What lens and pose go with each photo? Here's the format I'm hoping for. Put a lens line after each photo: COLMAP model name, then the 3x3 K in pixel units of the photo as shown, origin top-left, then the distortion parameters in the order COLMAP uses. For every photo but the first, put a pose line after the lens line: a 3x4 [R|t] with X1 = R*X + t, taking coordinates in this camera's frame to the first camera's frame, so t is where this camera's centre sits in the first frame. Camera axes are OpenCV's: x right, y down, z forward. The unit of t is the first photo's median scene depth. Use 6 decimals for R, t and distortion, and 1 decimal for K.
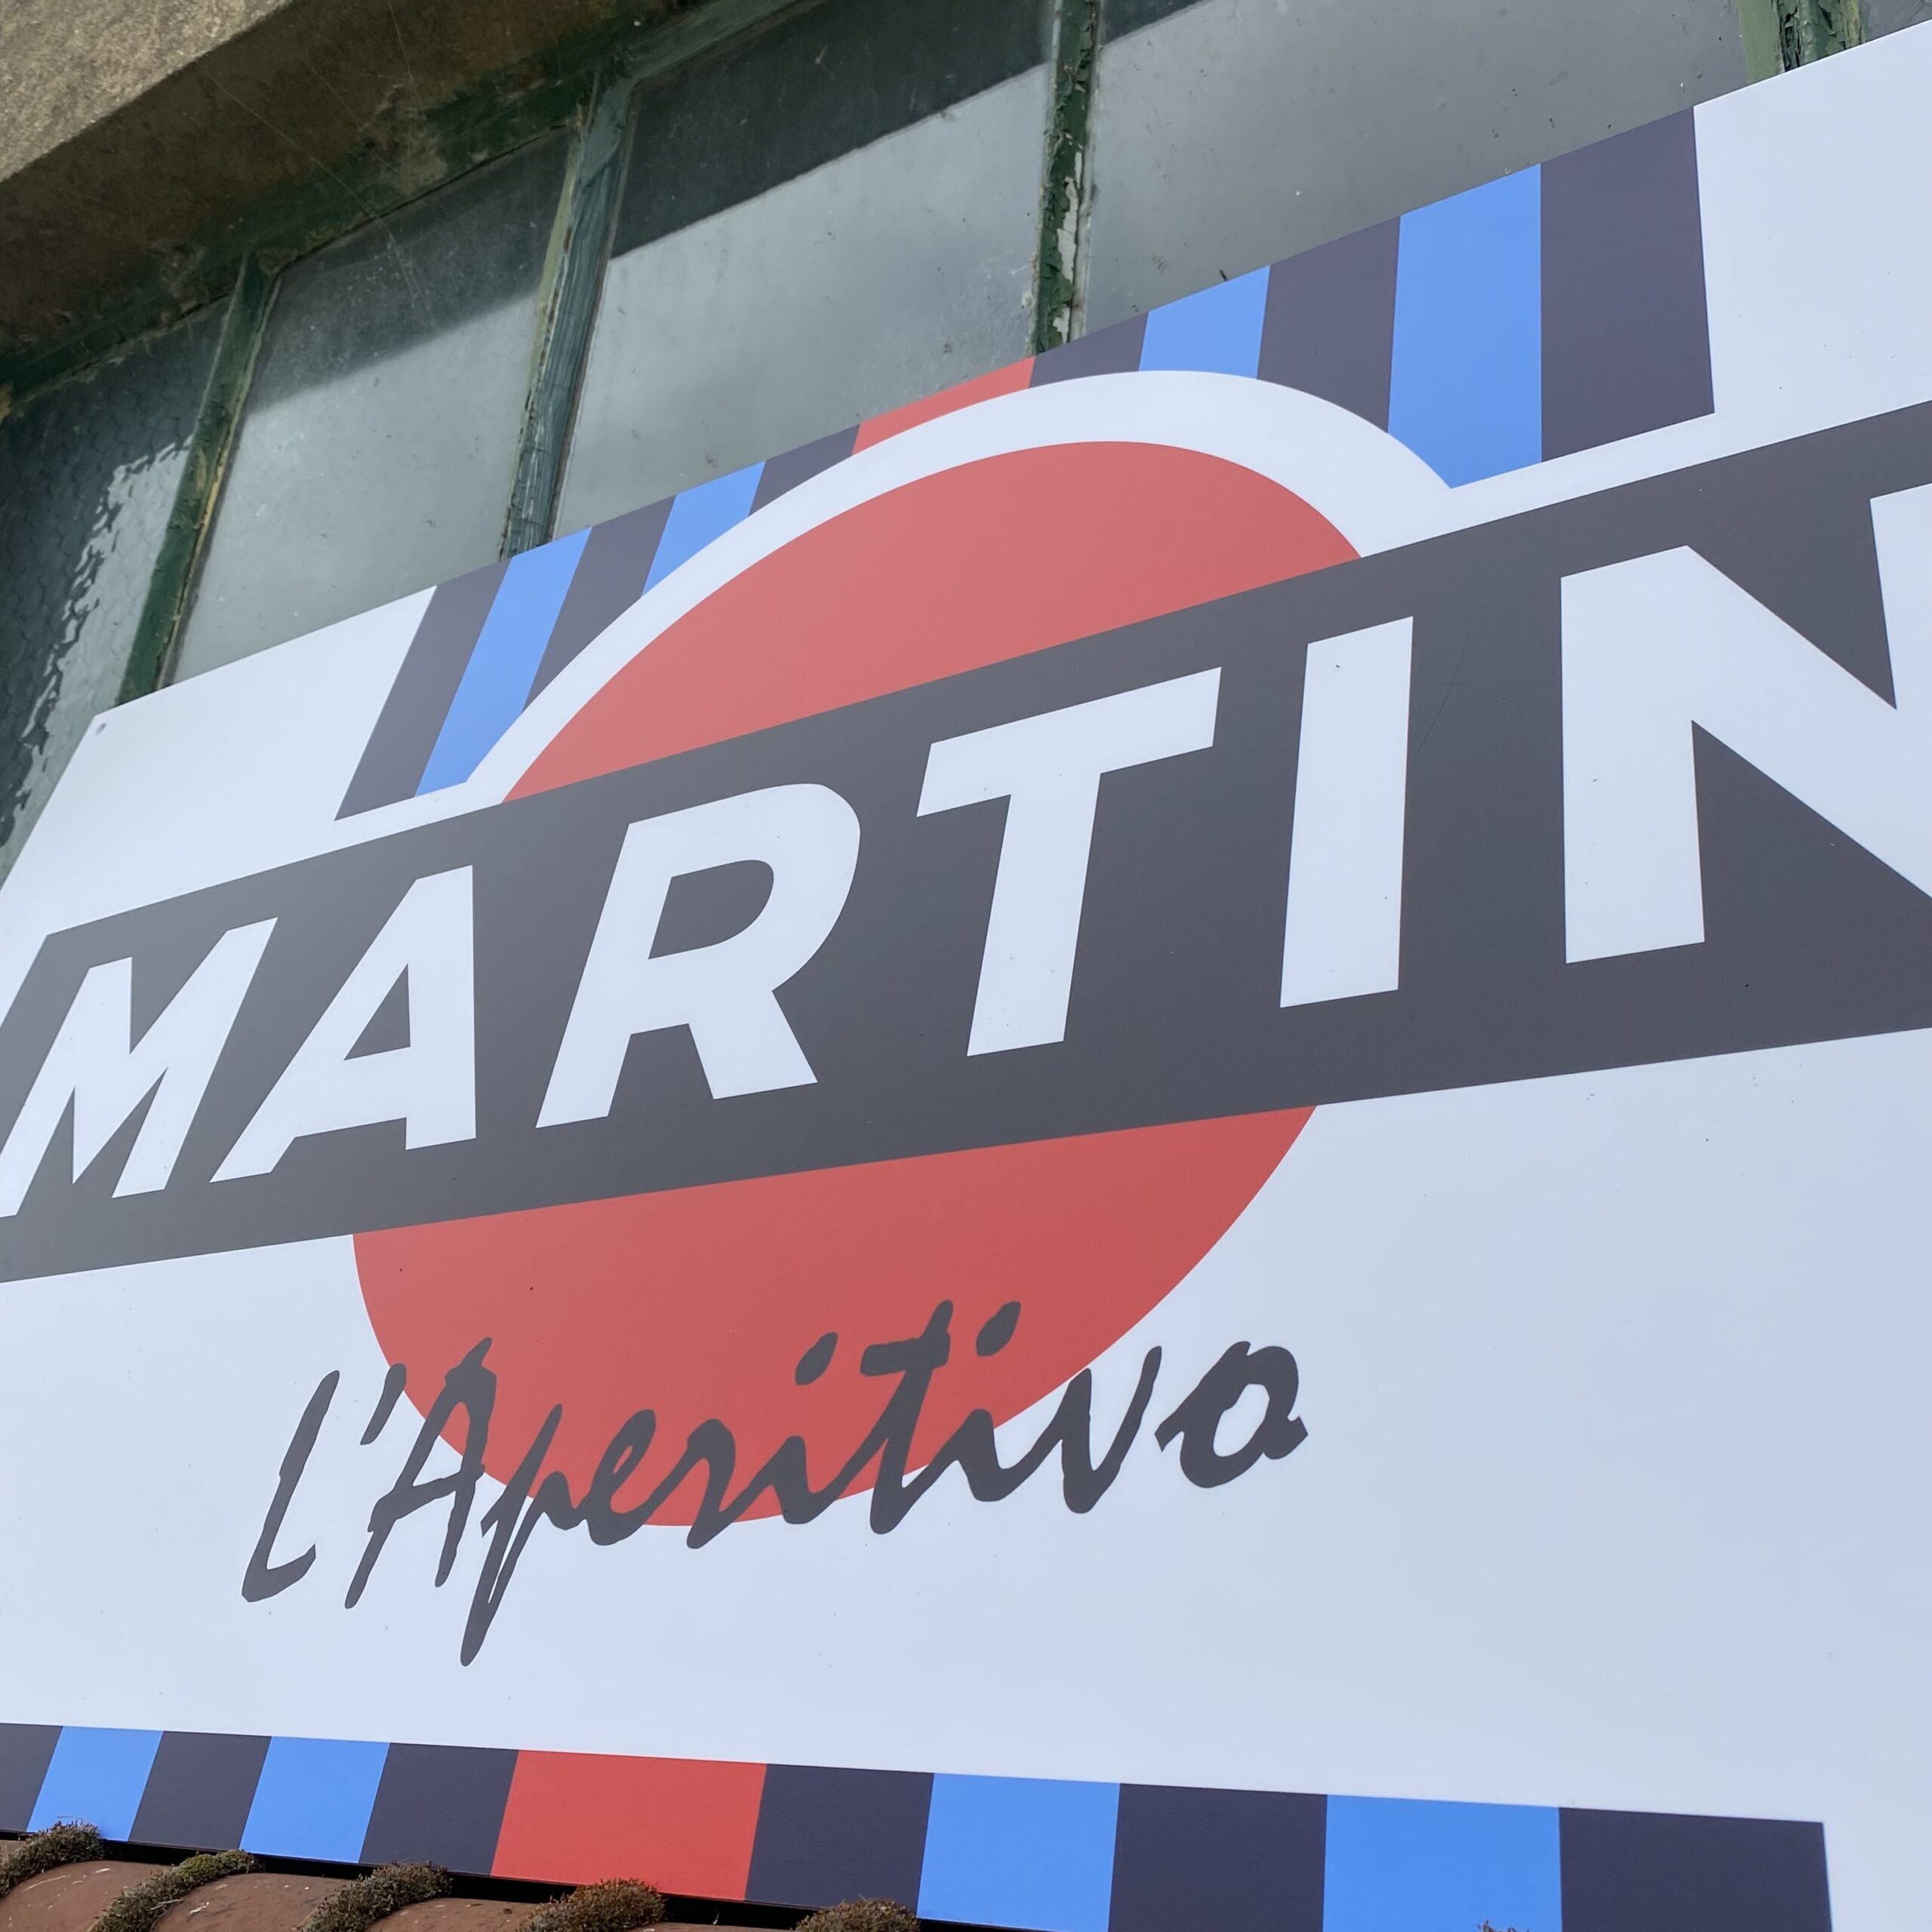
lens RADIAL K [[1950.9, 0, 970.3], [0, 1950.9, 943.5], [0, 0, 1]] dist [0.039342, -0.078575]
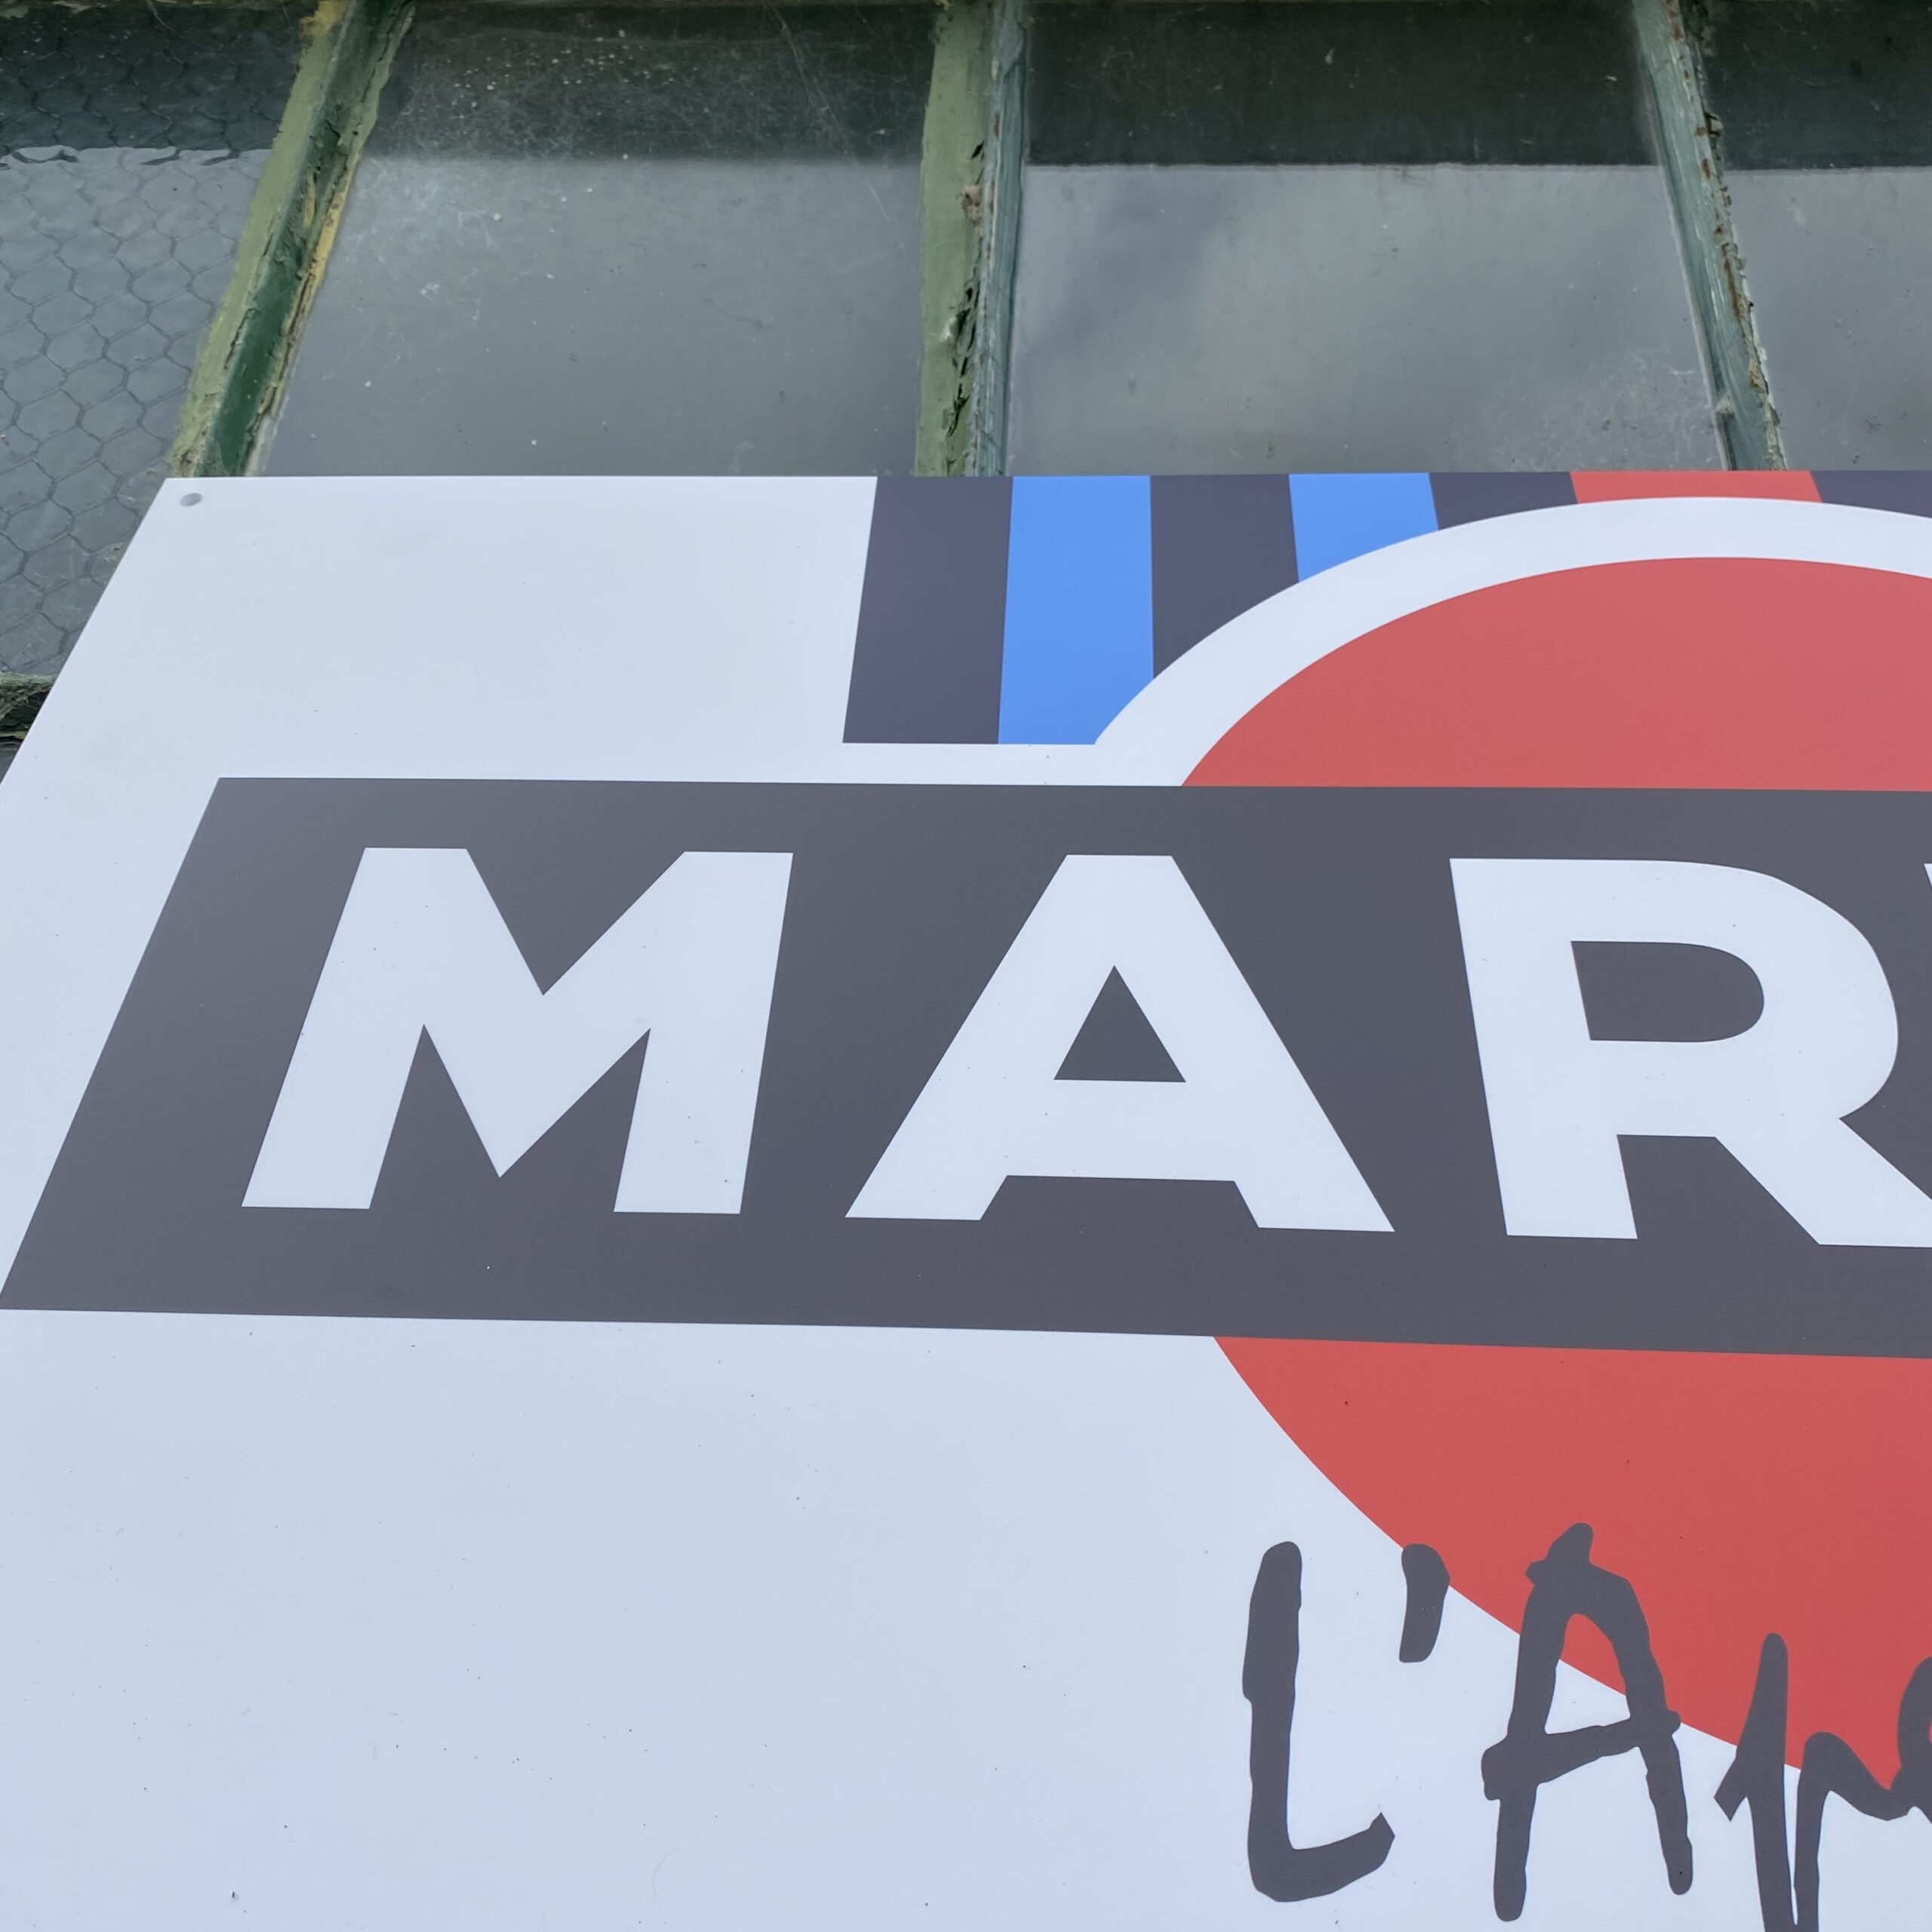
lens RADIAL K [[1950.9, 0, 970.3], [0, 1950.9, 943.5], [0, 0, 1]] dist [0.039342, -0.078575]
pose [[0.865386, 0.228550, 0.445951, -0.727787], [-0.191573, 0.973224, -0.127022, 0.115675], [-0.463042, 0.024491, 0.885998, 0.414750]]
